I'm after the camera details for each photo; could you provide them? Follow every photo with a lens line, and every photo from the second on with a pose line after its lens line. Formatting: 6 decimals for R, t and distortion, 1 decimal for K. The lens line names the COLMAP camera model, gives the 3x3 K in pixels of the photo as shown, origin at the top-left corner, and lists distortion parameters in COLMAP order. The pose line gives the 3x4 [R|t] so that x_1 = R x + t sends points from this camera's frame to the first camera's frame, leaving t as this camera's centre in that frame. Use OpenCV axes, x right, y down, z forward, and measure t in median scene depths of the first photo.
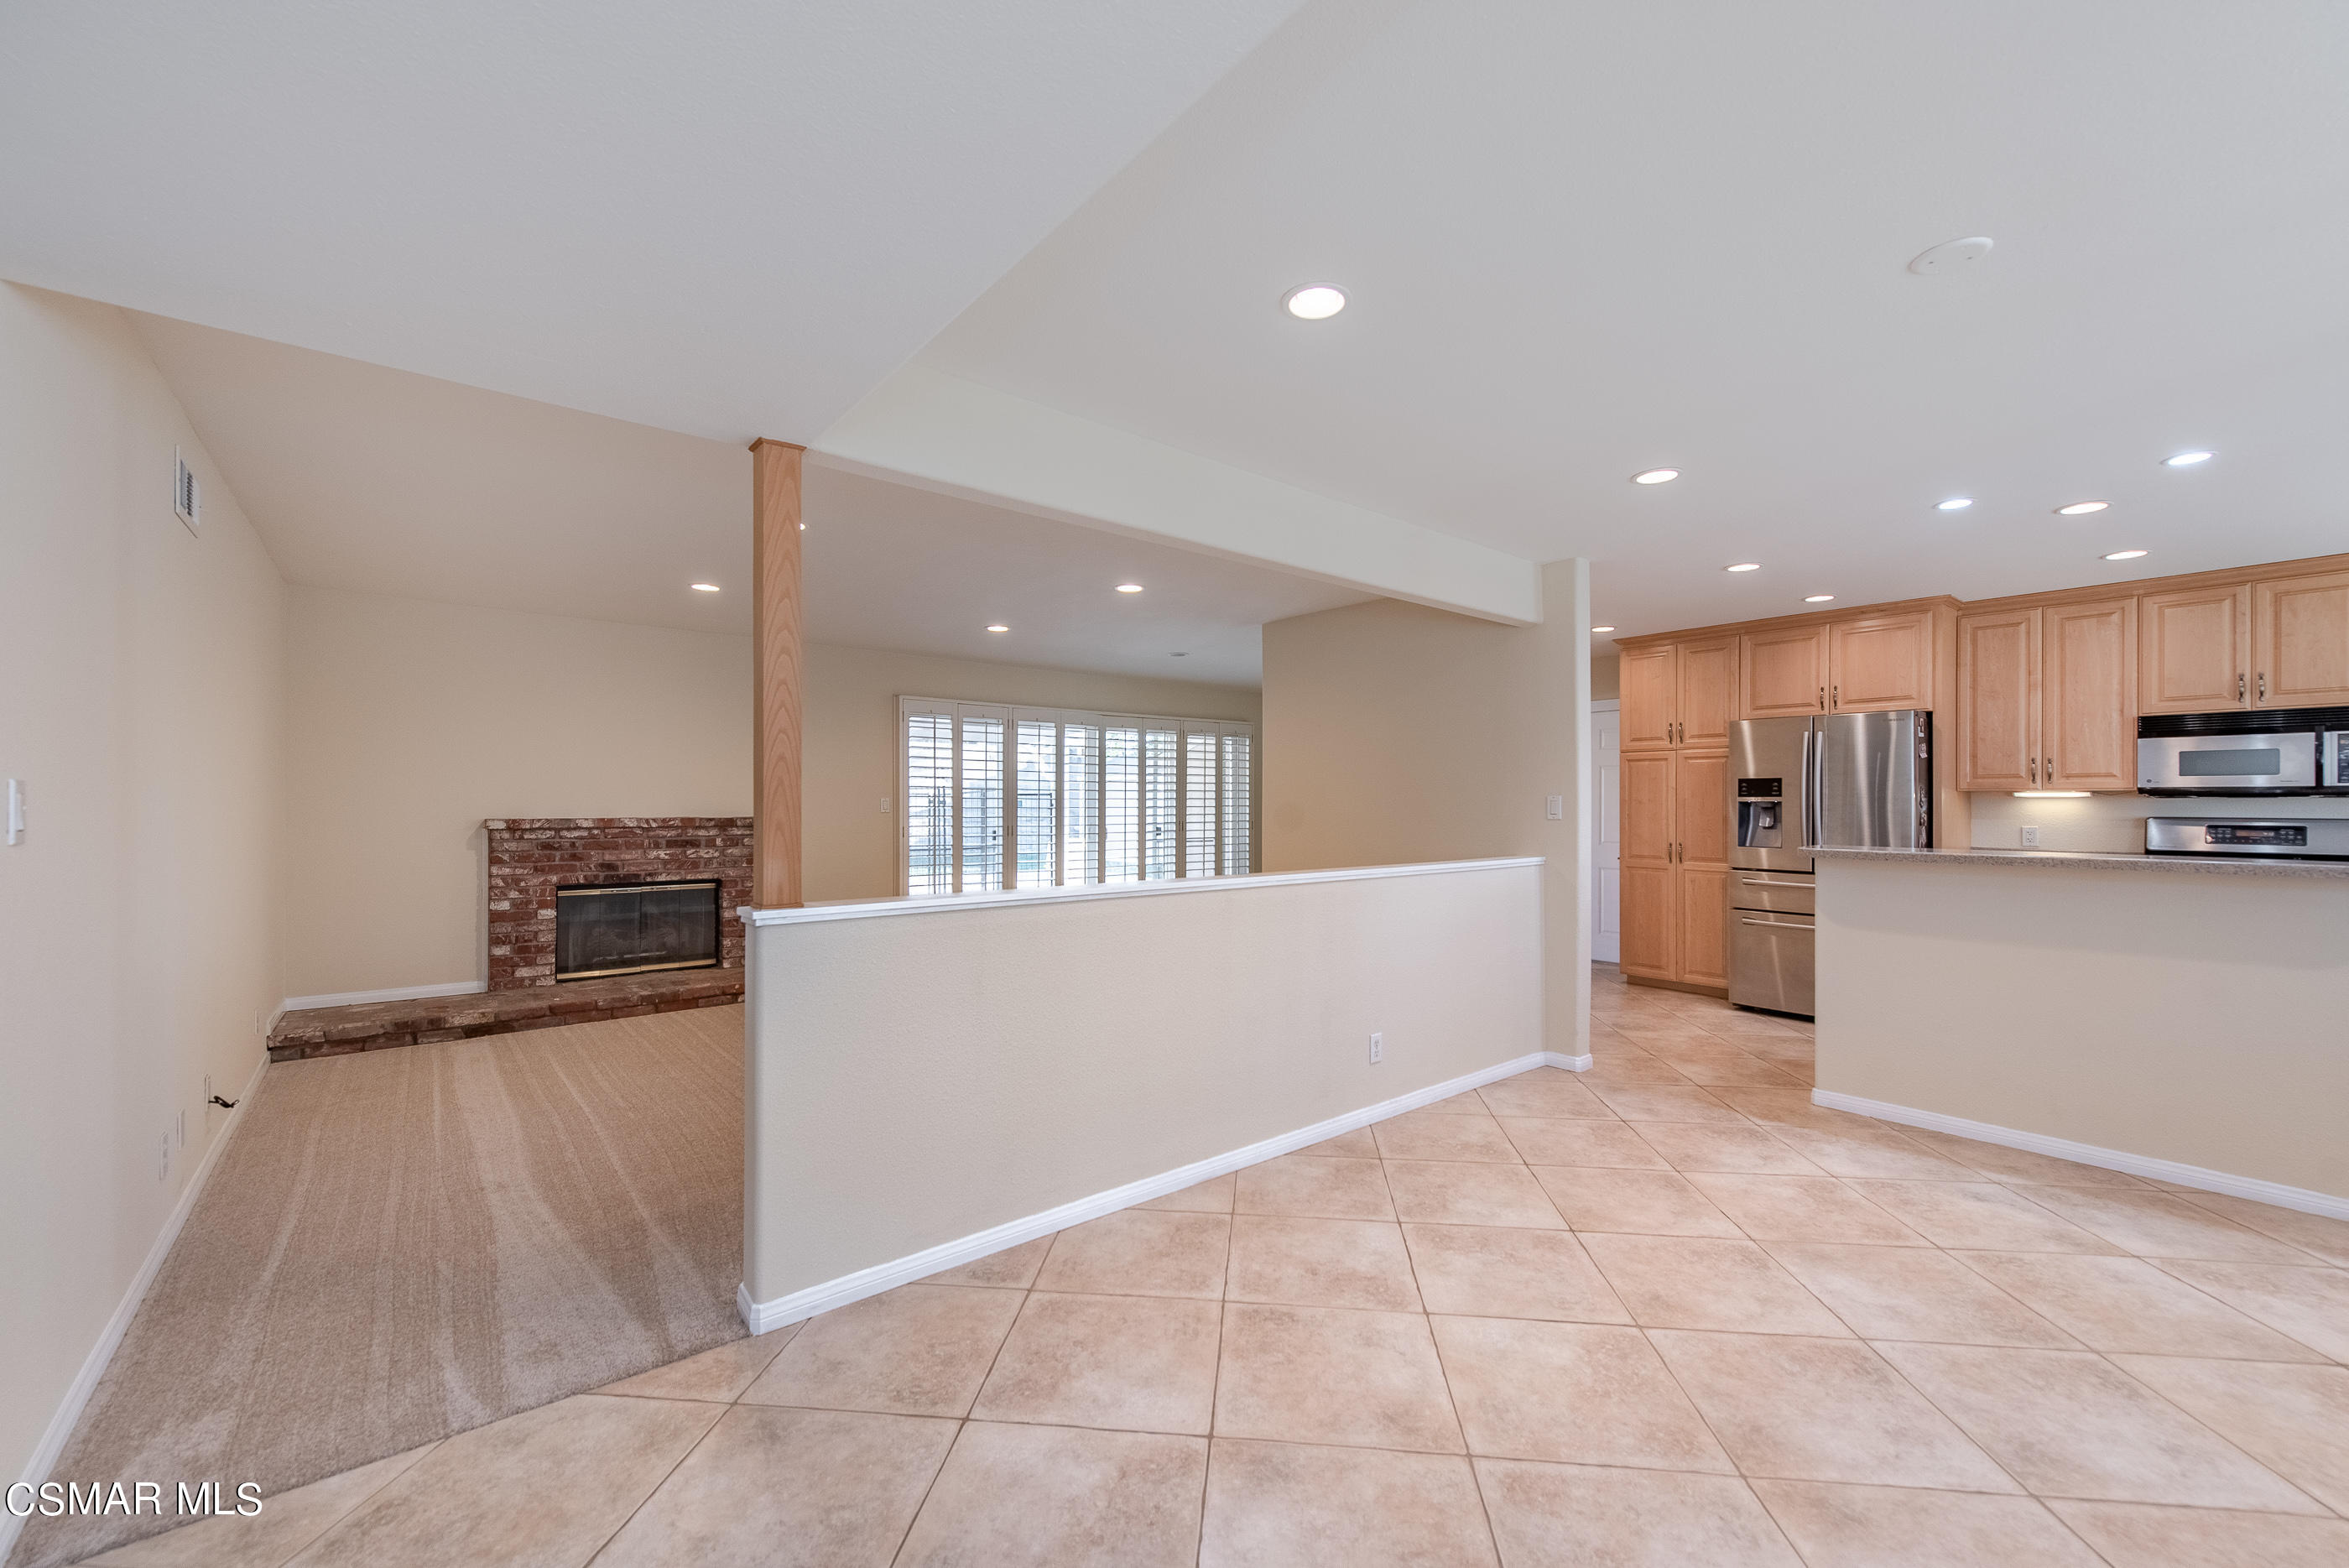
lens RADIAL K [[924.6, 0, 1186.7], [0, 924.6, 797.9], [0, 0, 1]] dist [0.016858, -0.004595]
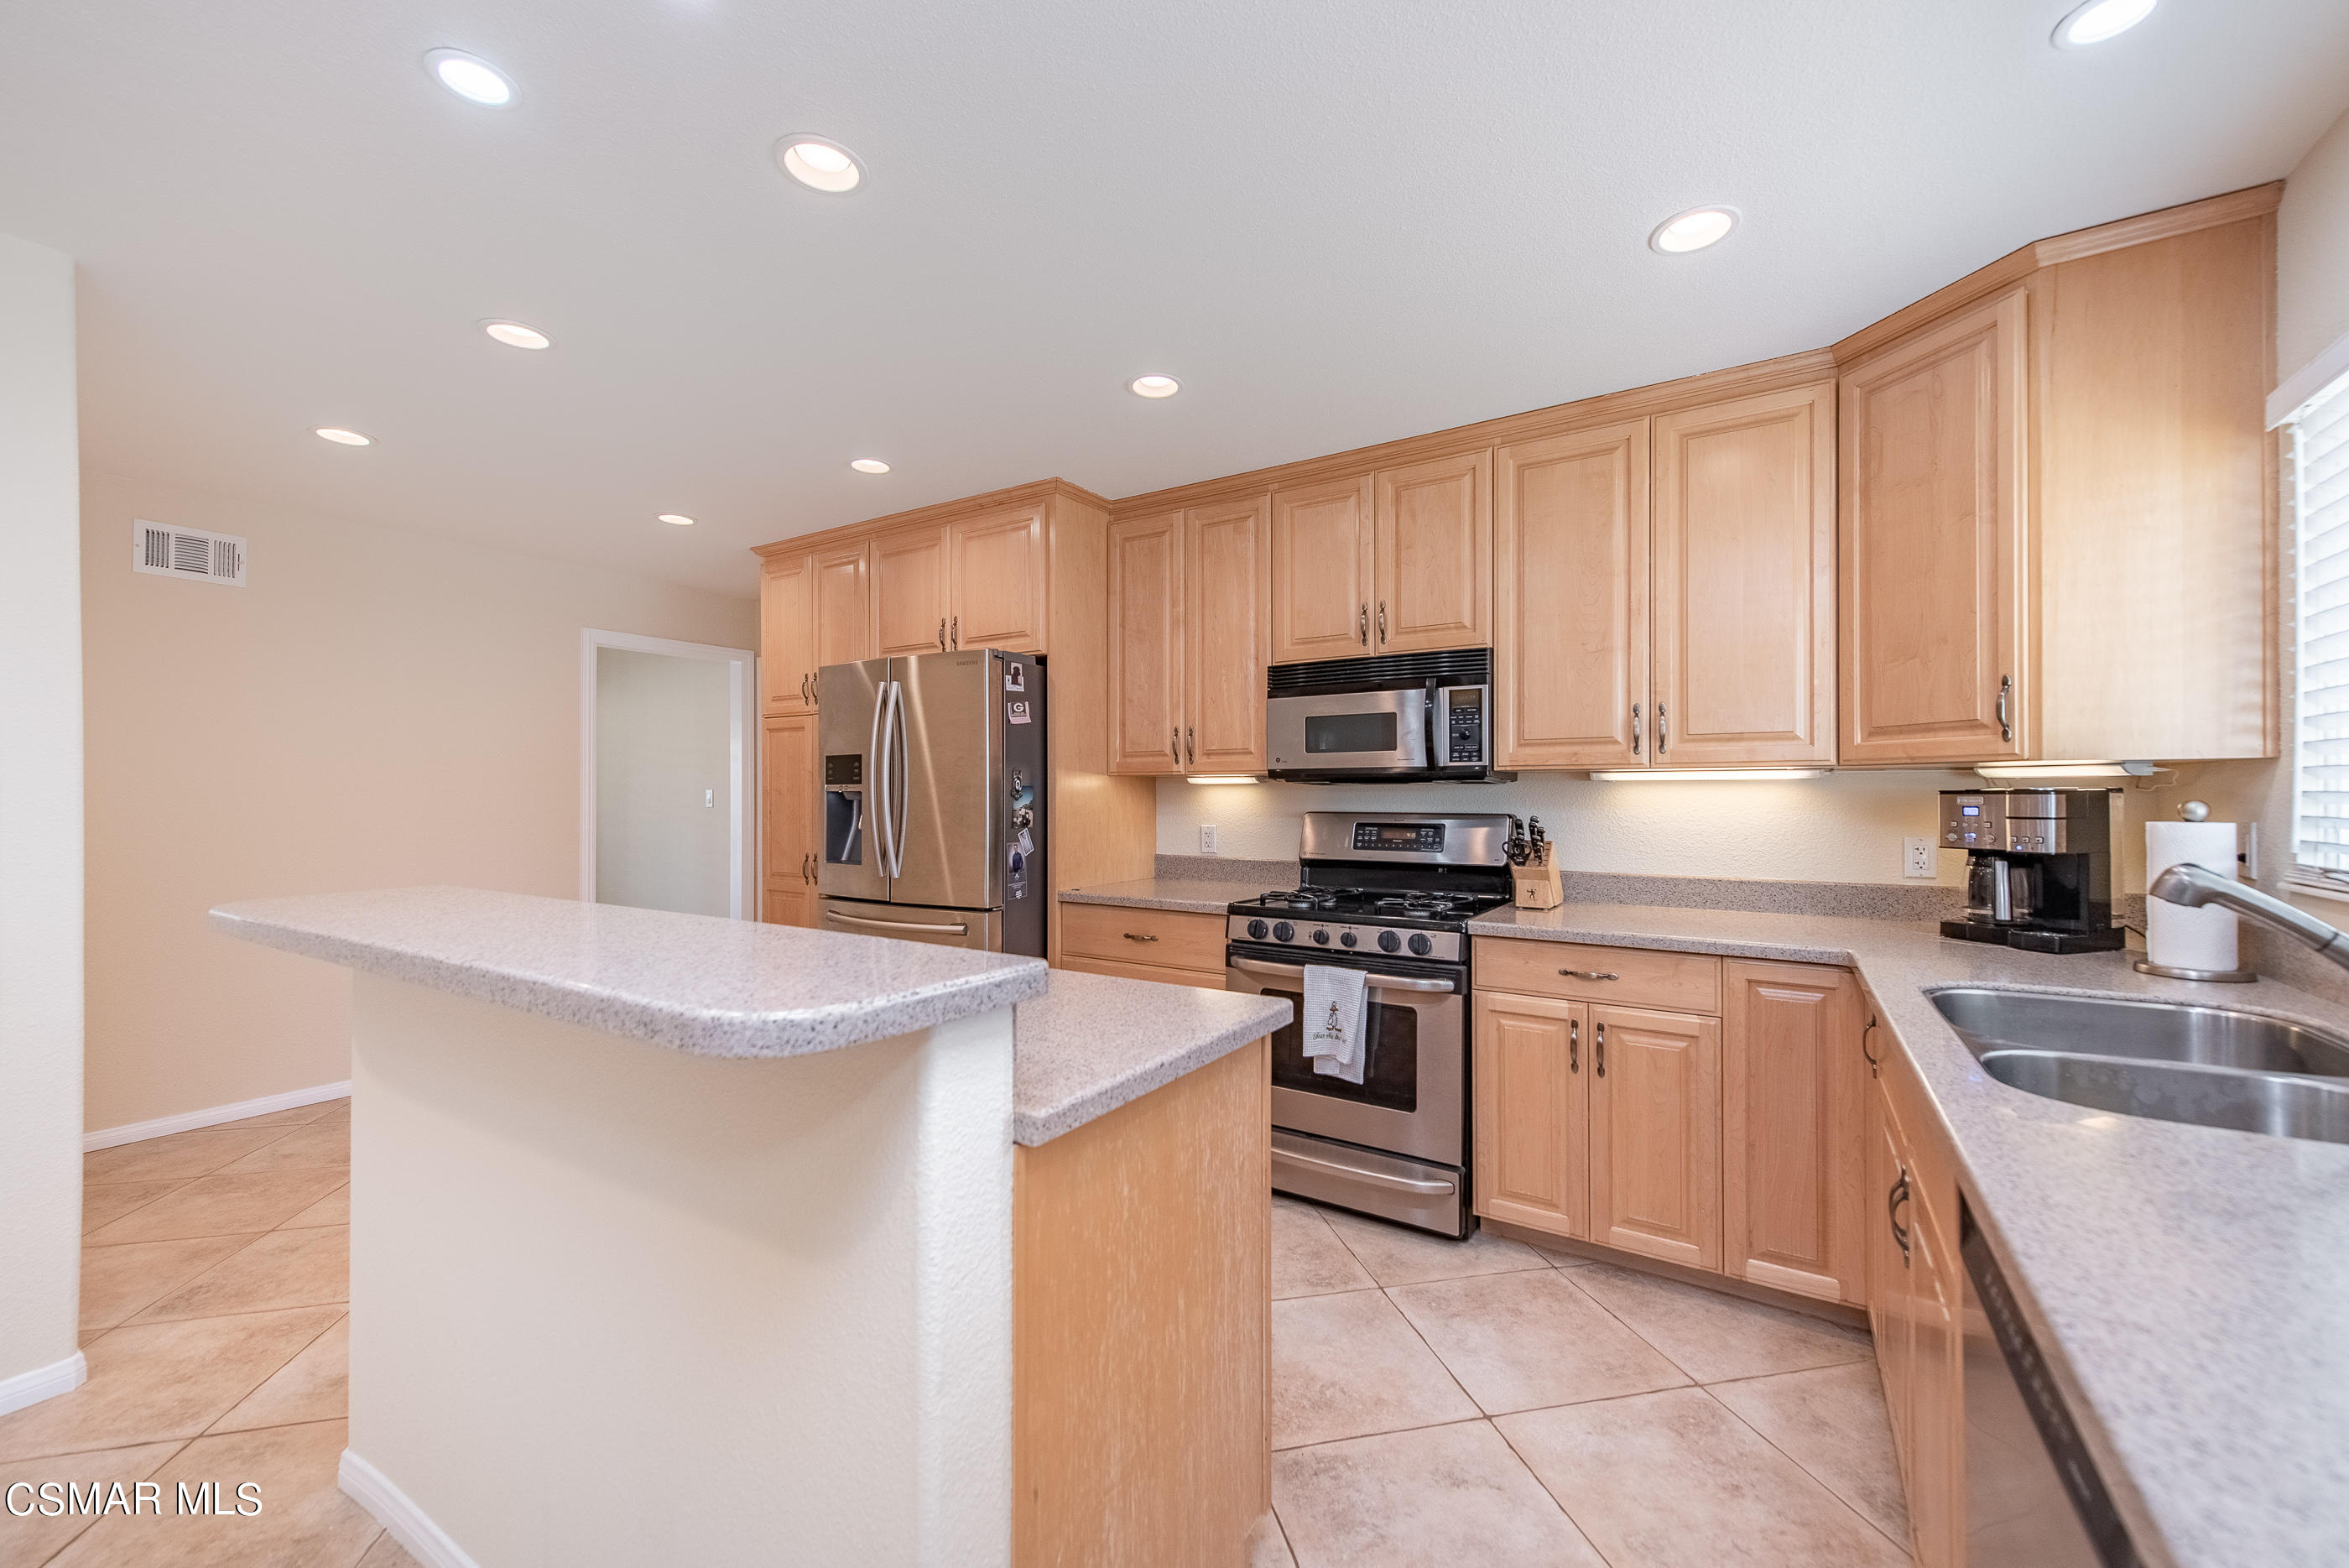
lens RADIAL K [[924.6, 0, 1177.6], [0, 924.6, 789.8], [0, 0, 1]] dist [0.016858, -0.004595]
pose [[0.951449, -0.003967, 0.307781, 0.638981], [0.002602, 0.999985, 0.004844, 0.000027], [-0.307795, -0.003808, 0.951445, 0.321603]]
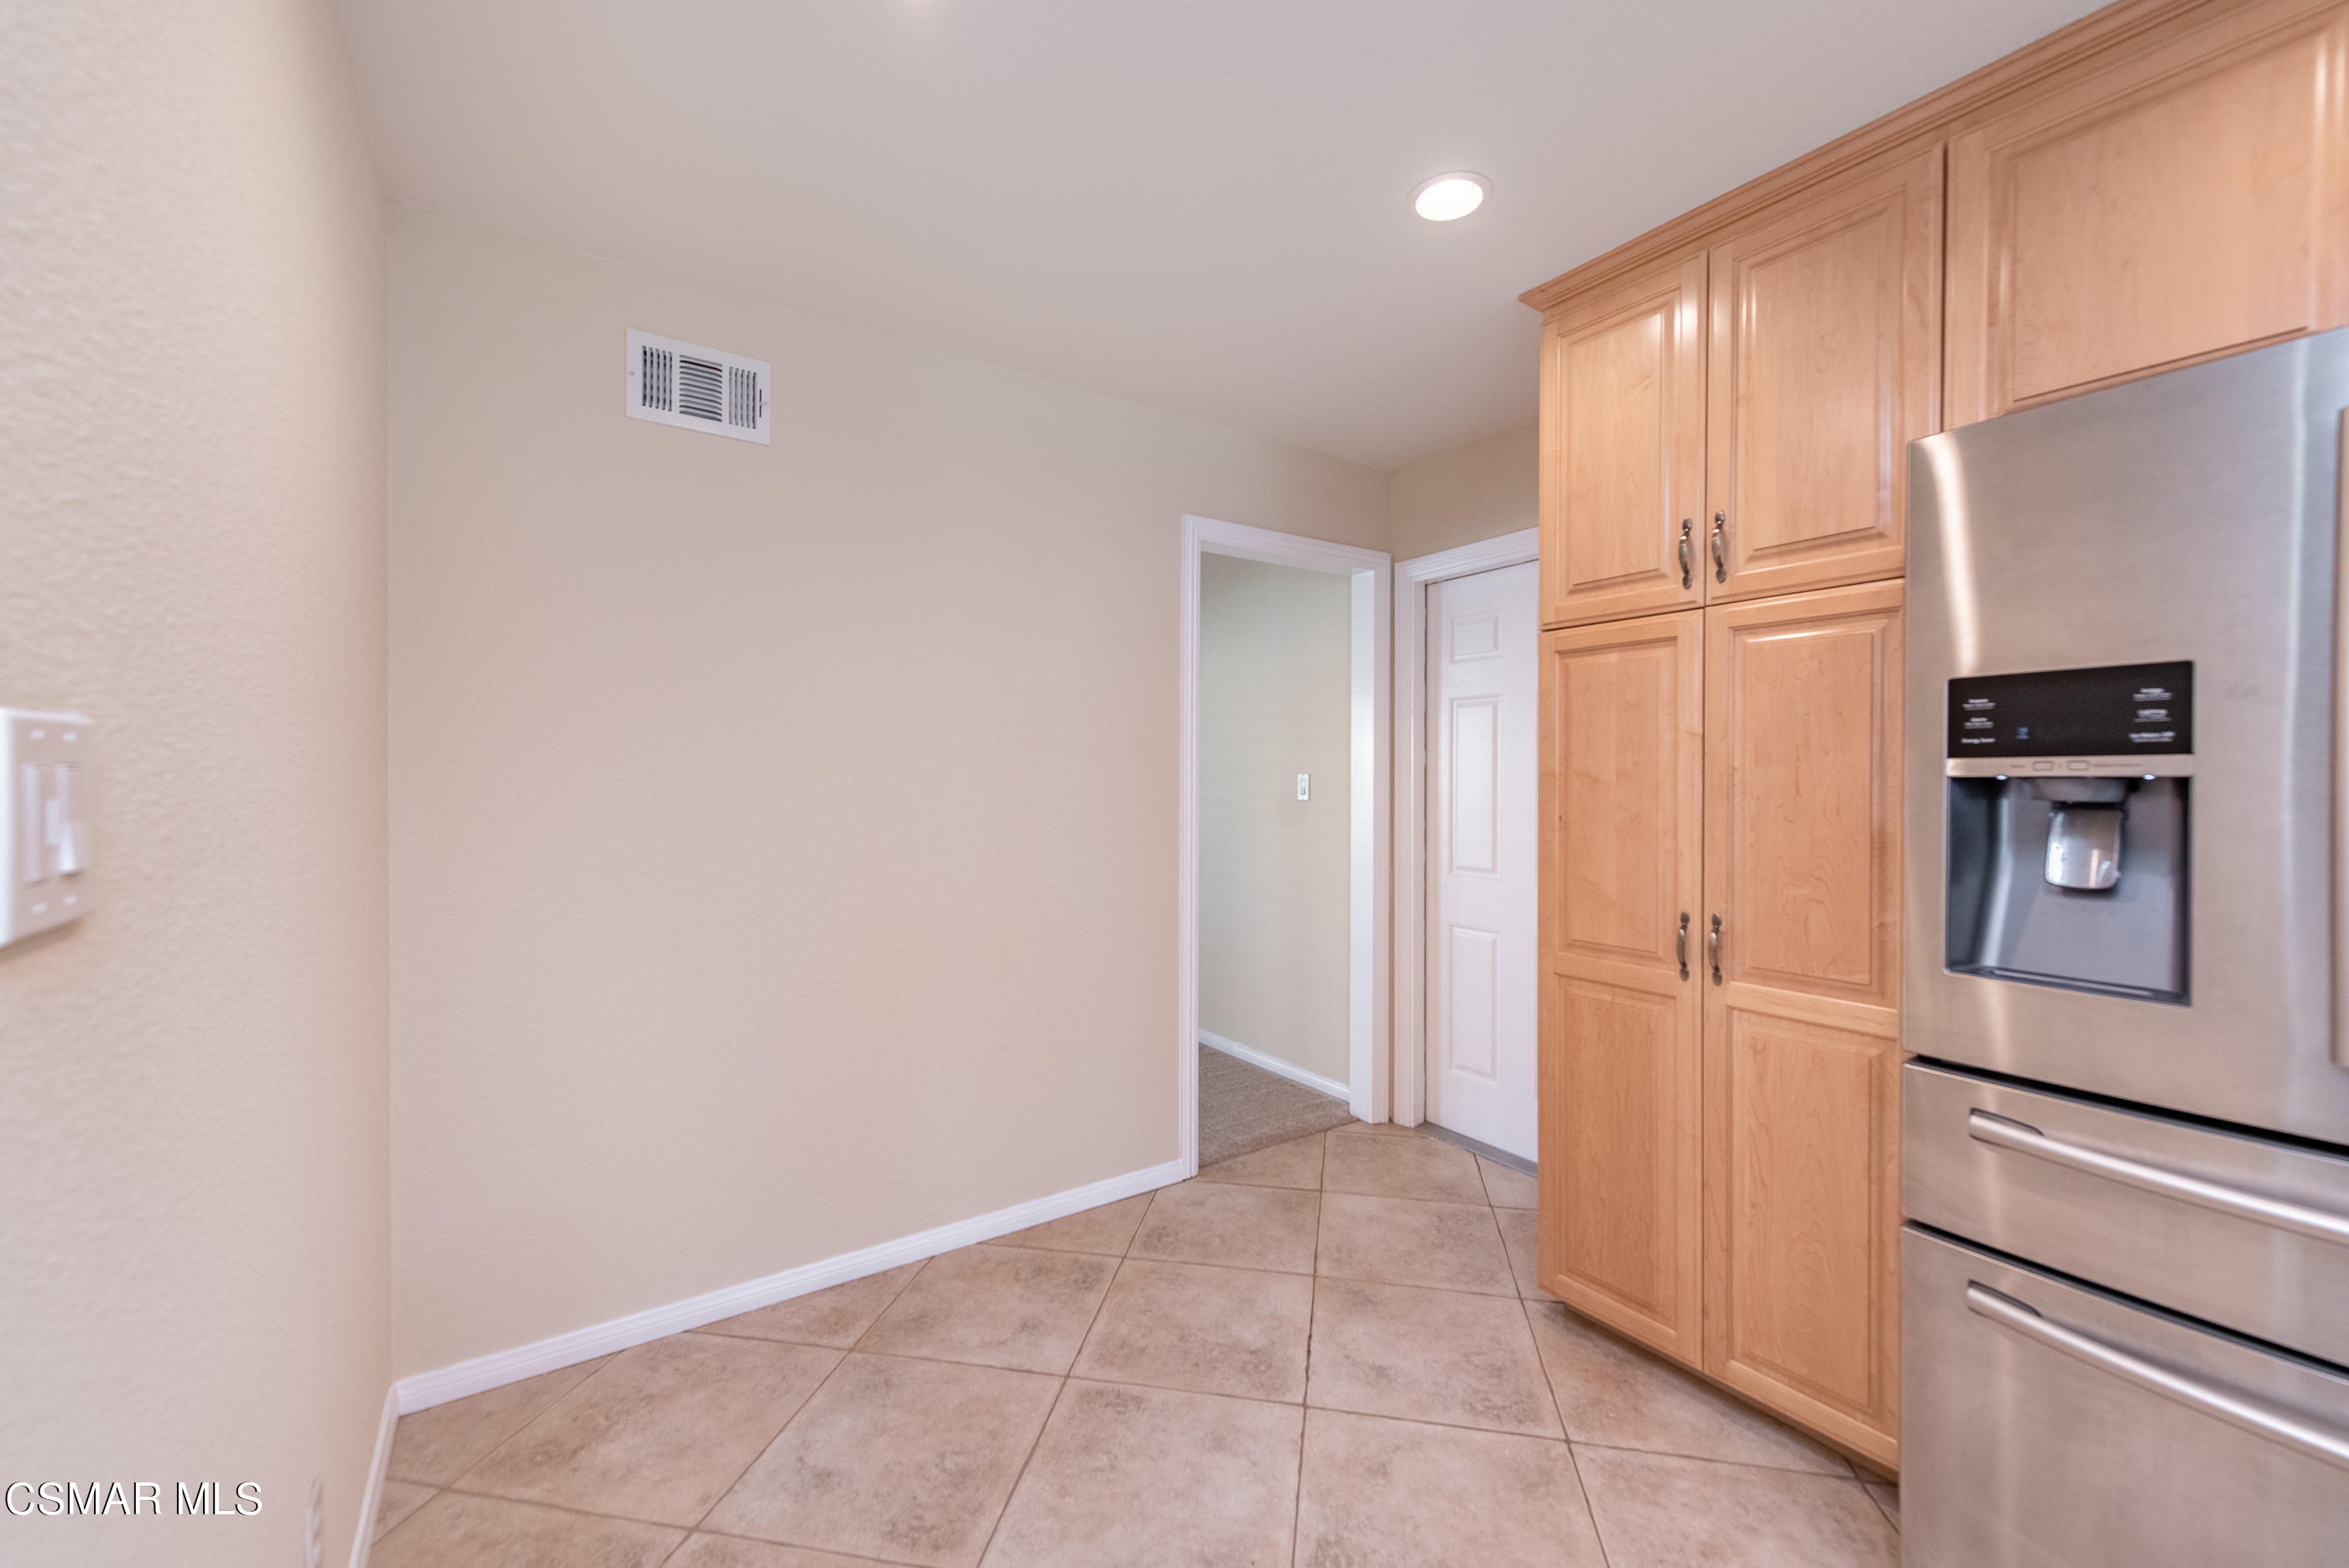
lens RADIAL K [[924.6, 0, 1190.3], [0, 924.6, 785.8], [0, 0, 1]] dist [0.016858, -0.004595]
pose [[0.996172, -0.003548, -0.087343, 0.433302], [0.004694, 0.999906, 0.012912, 0.001892], [0.087289, -0.013273, 0.996095, 0.765527]]
